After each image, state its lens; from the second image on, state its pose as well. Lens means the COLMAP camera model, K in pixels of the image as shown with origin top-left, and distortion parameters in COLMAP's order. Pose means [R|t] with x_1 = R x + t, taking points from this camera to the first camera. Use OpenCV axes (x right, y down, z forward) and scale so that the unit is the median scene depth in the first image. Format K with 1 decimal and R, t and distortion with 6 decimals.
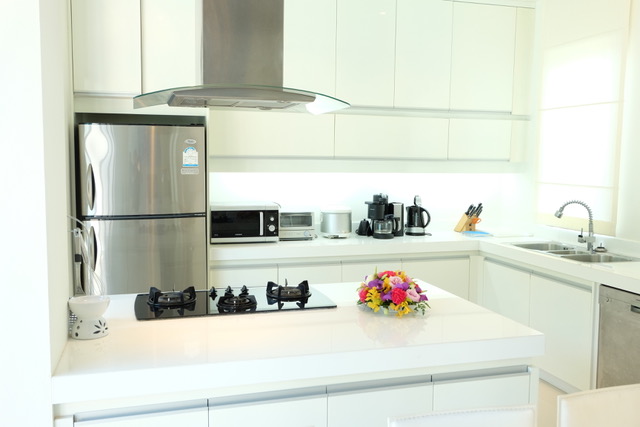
lens RADIAL K [[591.8, 0, 320.0], [0, 591.8, 213.1], [0, 0, 1]] dist [0.008925, 0.000000]
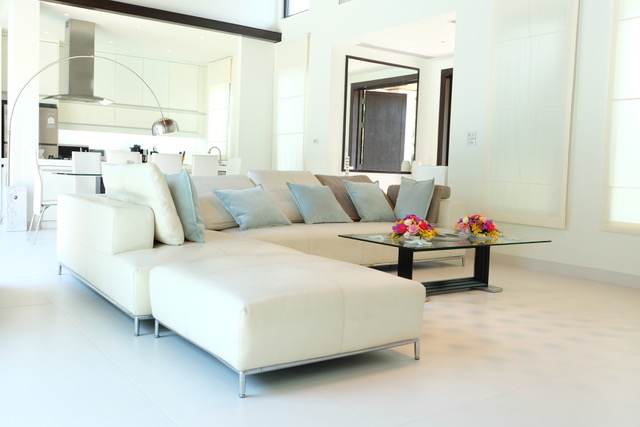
lens RADIAL K [[599.7, 0, 320.2], [0, 599.7, 212.6], [0, 0, 1]] dist [-0.050498, 0.000000]
pose [[0.950037, 0.009782, 0.311984, 0.068990], [-0.005215, 0.999867, -0.015471, 0.295075], [-0.312094, 0.013071, 0.949961, -1.545122]]
